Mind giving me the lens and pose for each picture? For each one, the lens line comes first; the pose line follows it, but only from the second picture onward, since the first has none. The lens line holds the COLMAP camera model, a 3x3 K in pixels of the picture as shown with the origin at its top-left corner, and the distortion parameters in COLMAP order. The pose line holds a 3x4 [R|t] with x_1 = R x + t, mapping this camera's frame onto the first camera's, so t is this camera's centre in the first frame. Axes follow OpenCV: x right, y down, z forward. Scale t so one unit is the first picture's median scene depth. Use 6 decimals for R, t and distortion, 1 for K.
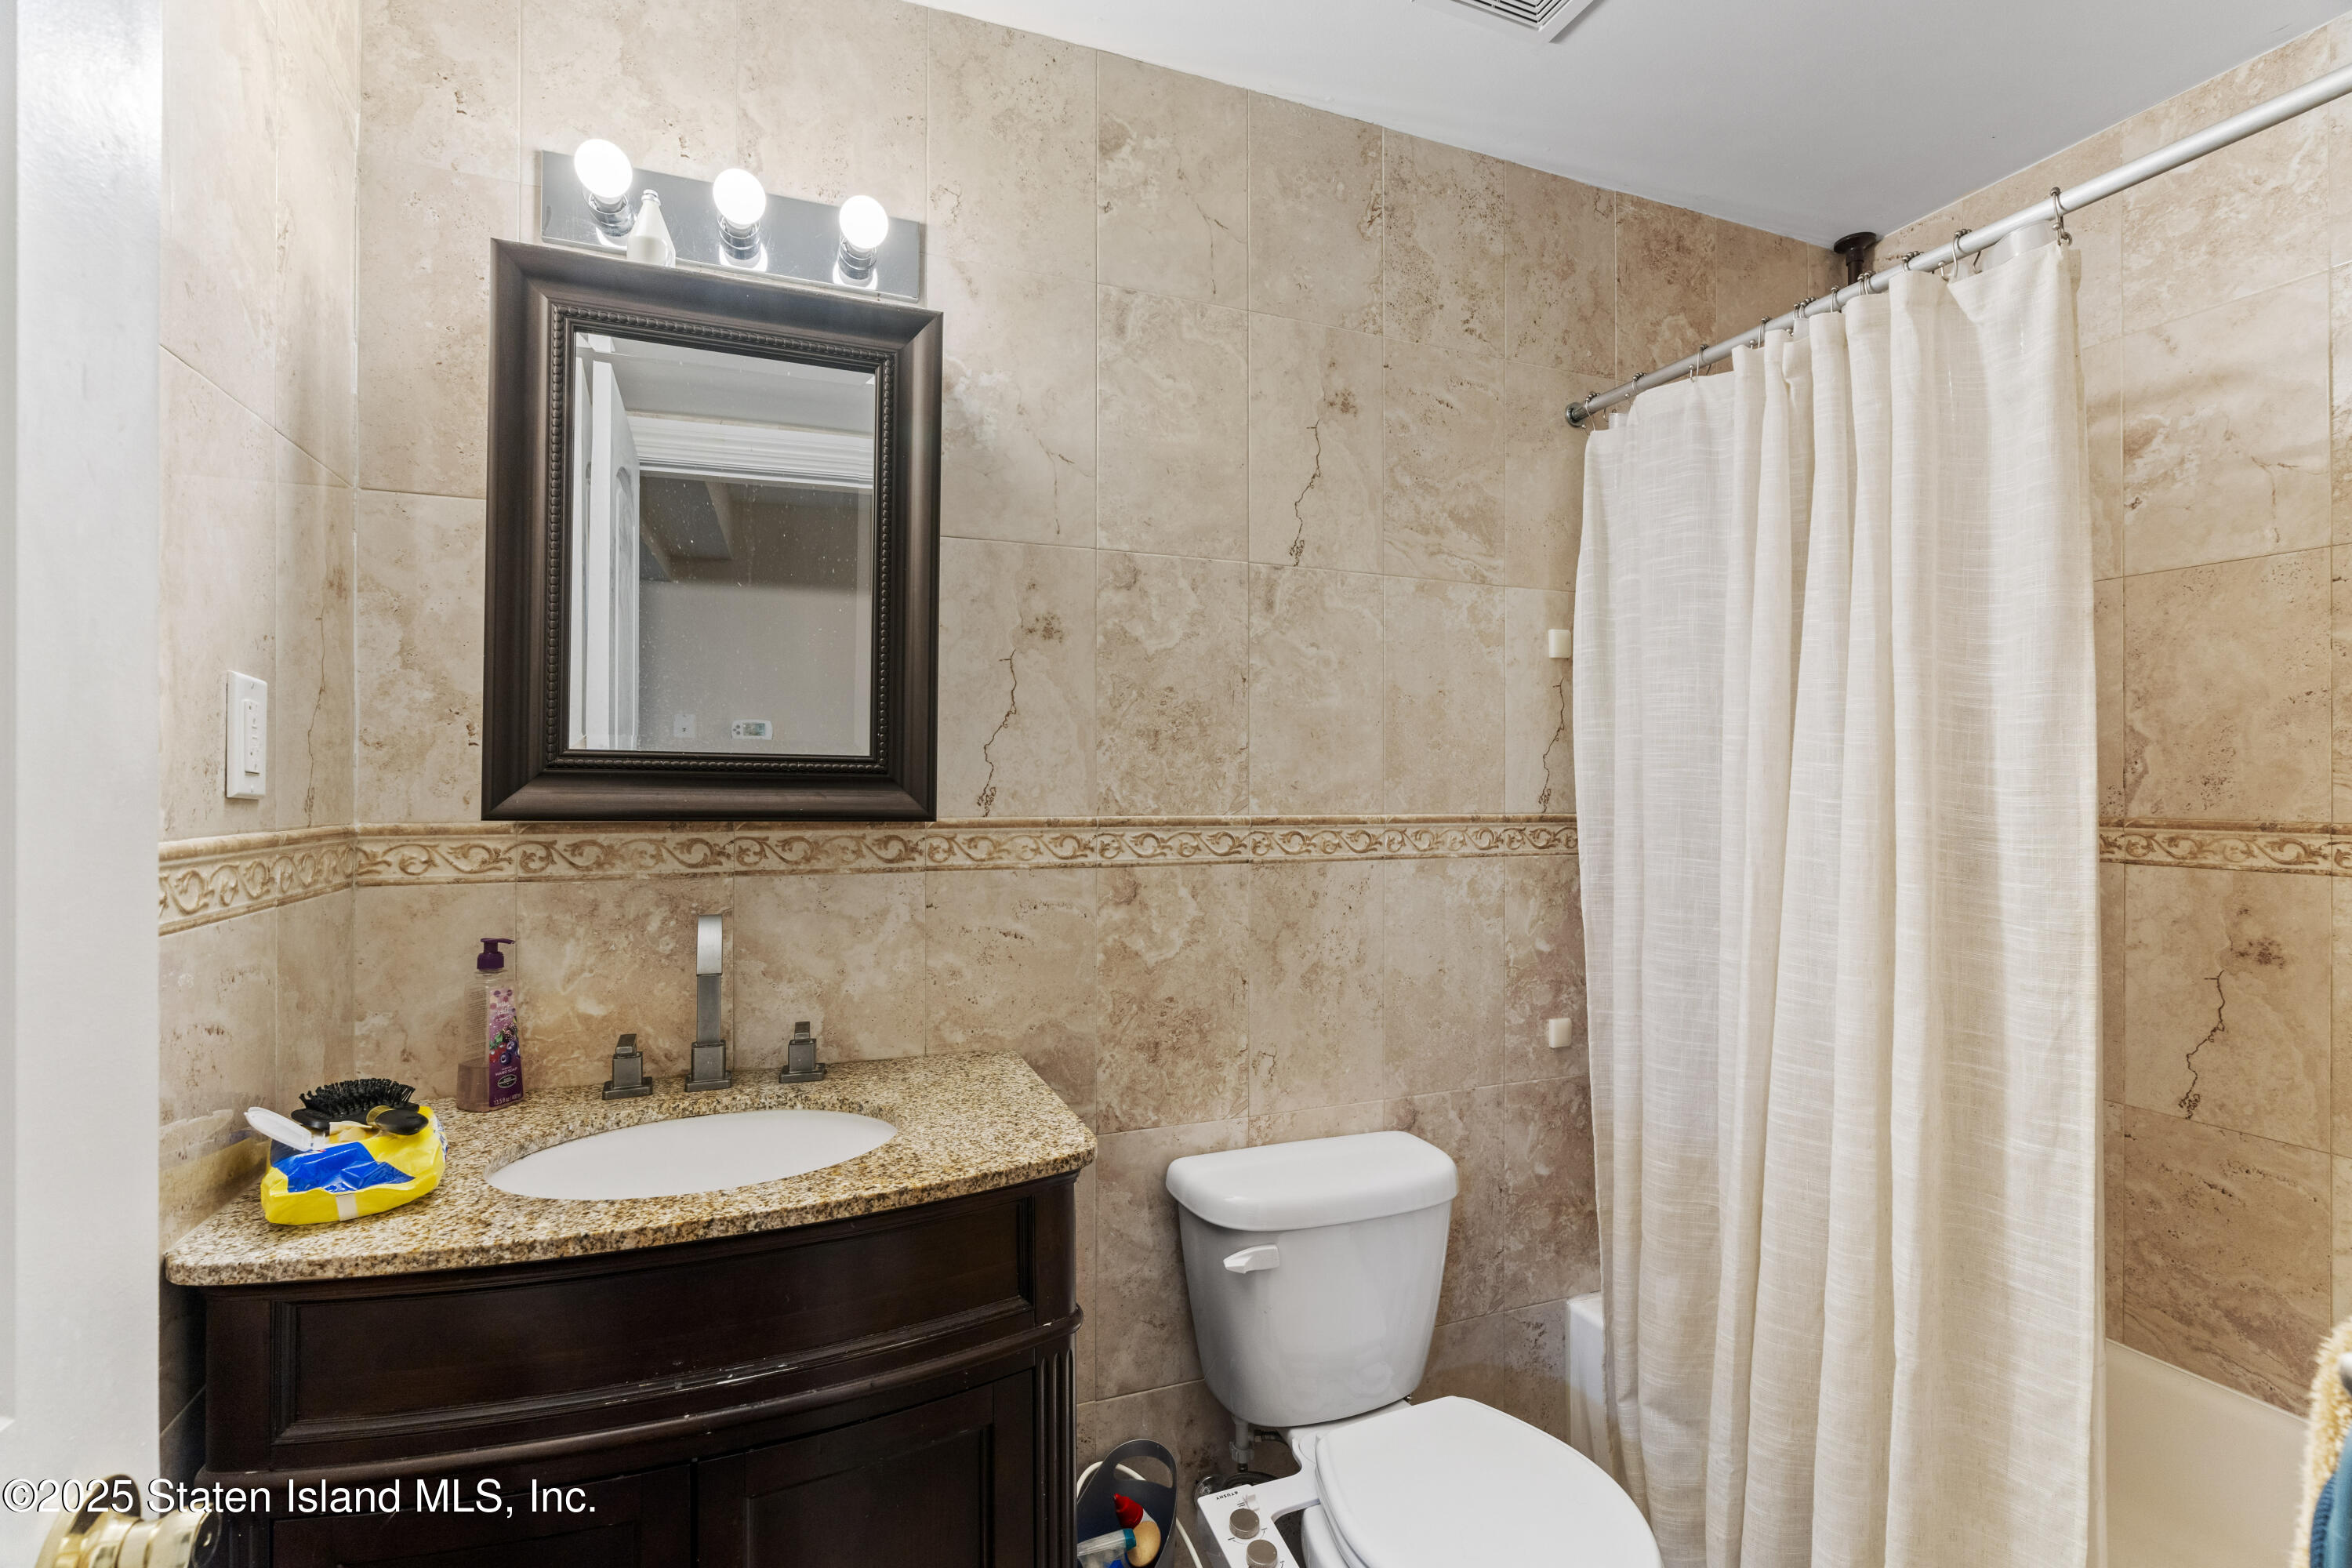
lens RADIAL K [[1076.6, 0, 1188.3], [0, 1076.6, 778.1], [0, 0, 1]] dist [-0.008753, 0.001181]
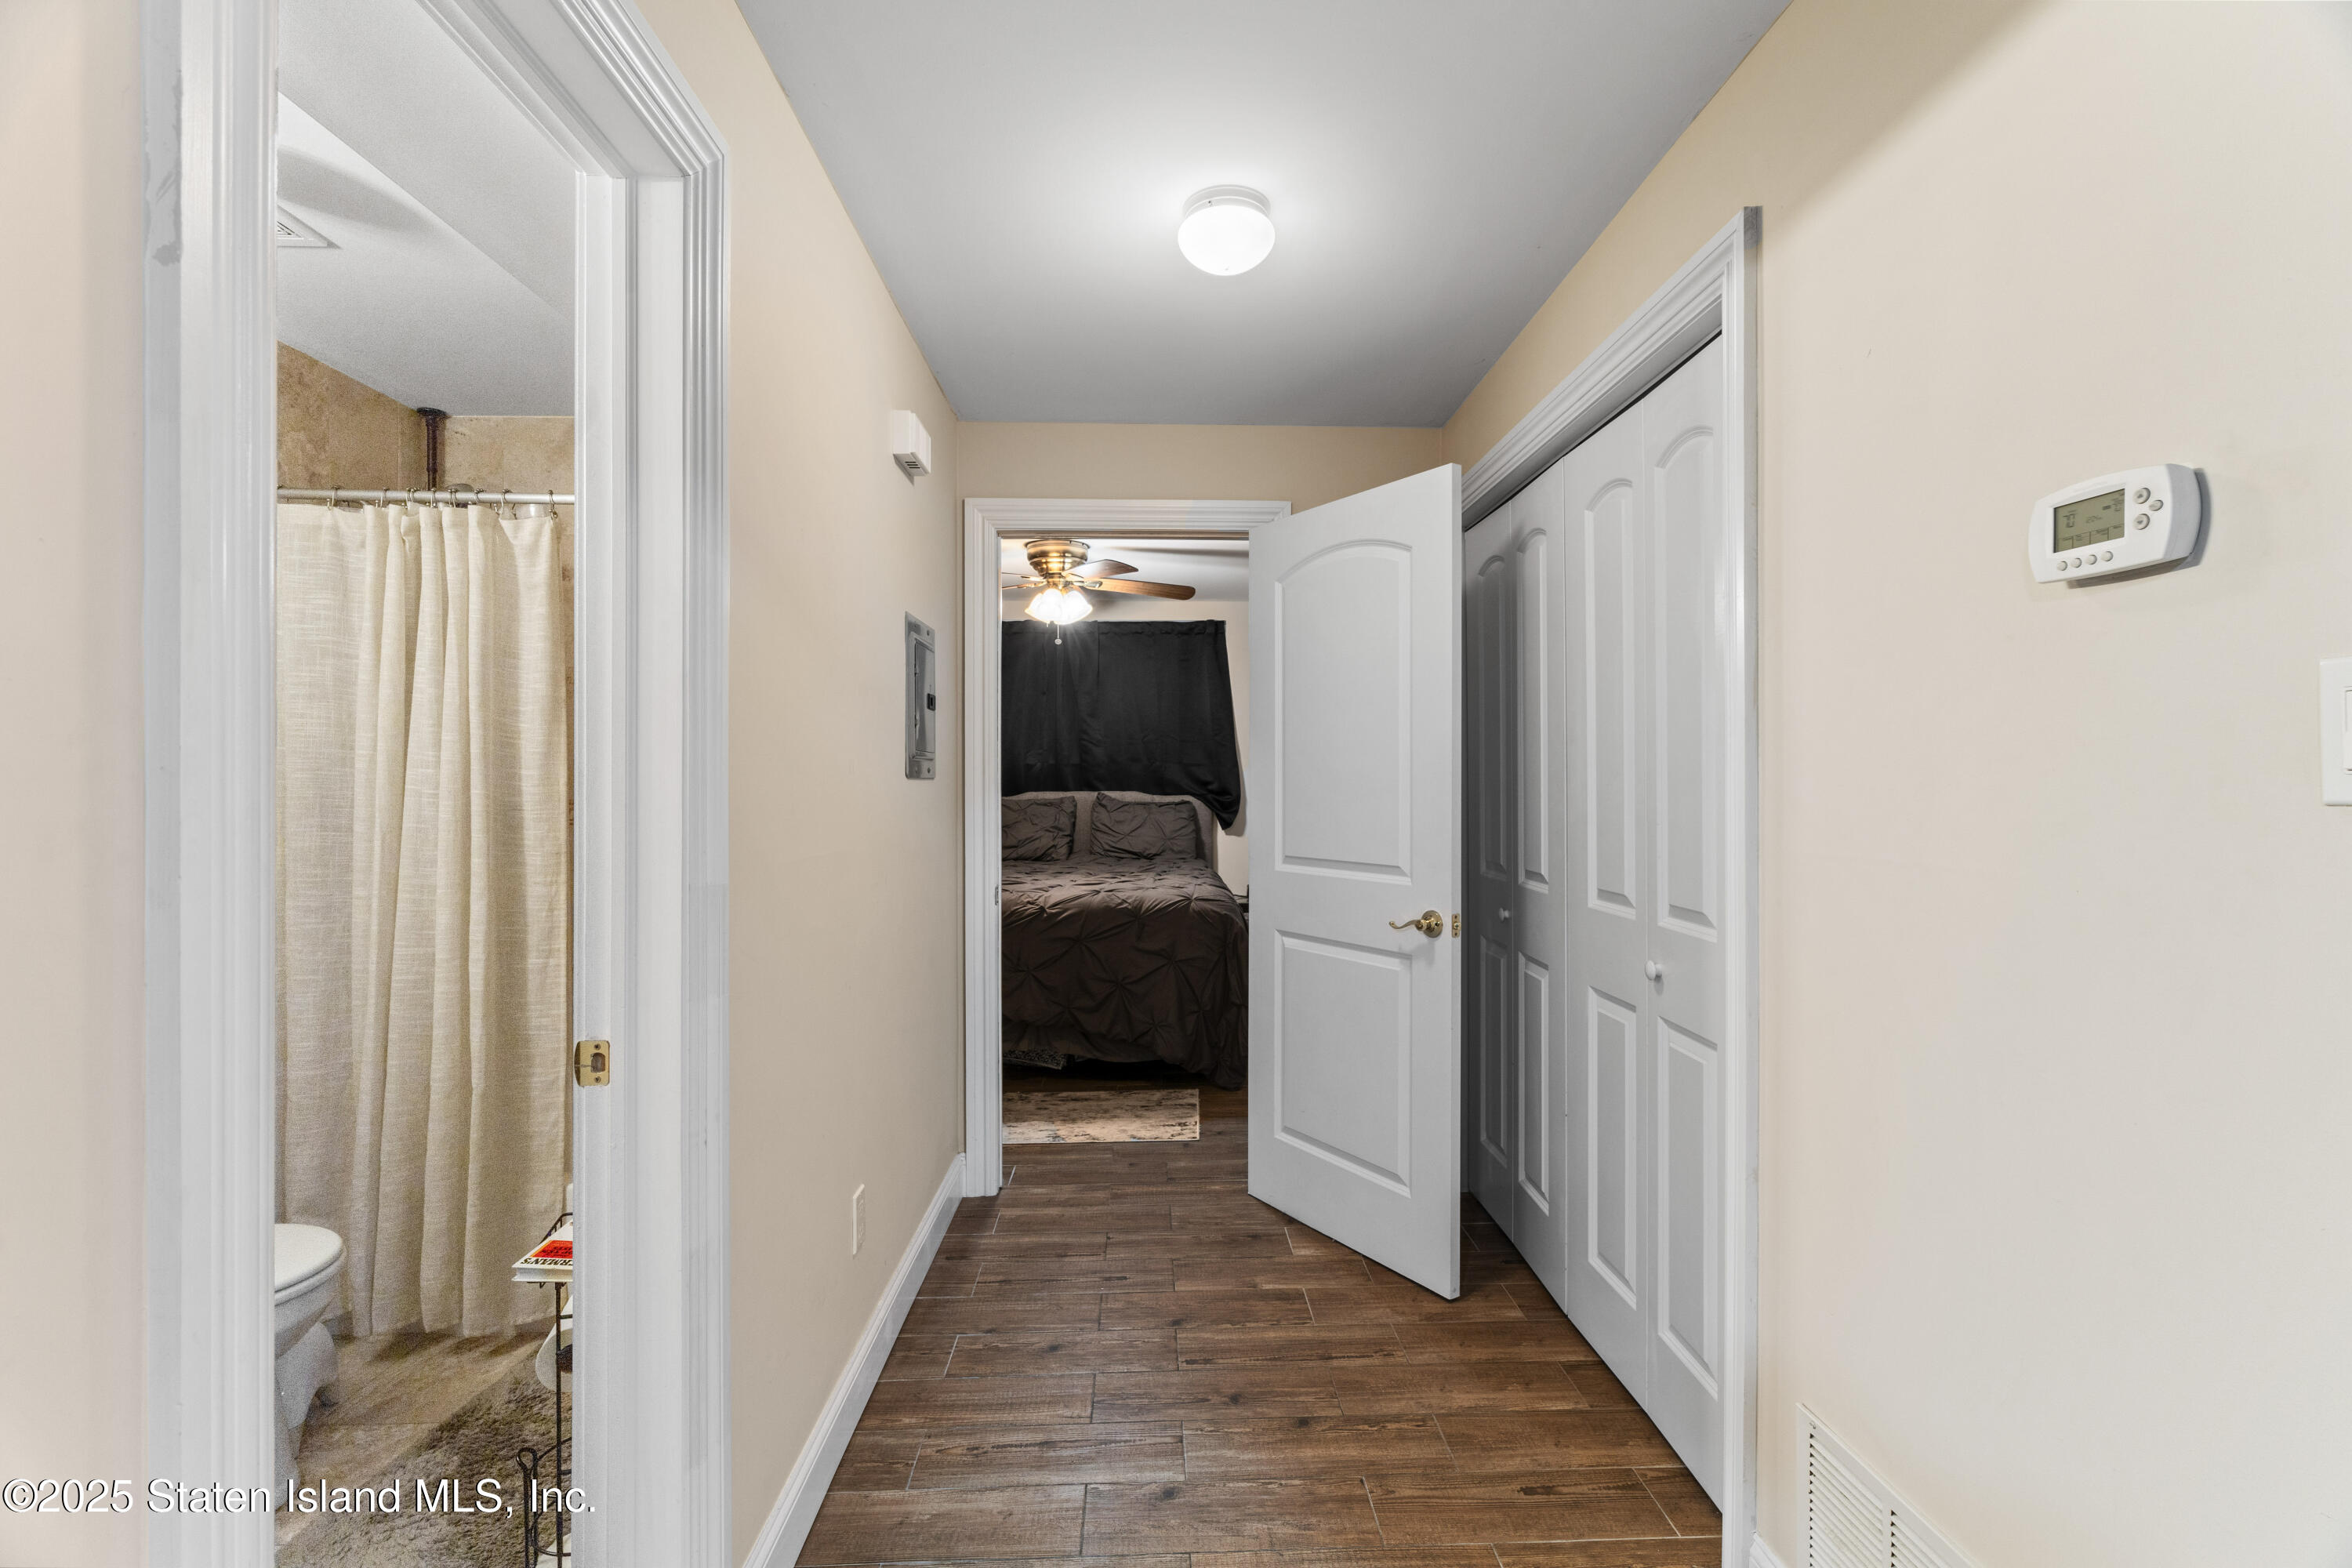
lens RADIAL K [[1076.6, 0, 1190.3], [0, 1076.6, 774.4], [0, 0, 1]] dist [-0.008753, 0.001181]
pose [[0.356669, 0.000161, 0.934231, -0.590006], [-0.000515, 1.000000, 0.000024, -0.006966], [-0.934231, -0.000490, 0.356669, -0.771432]]
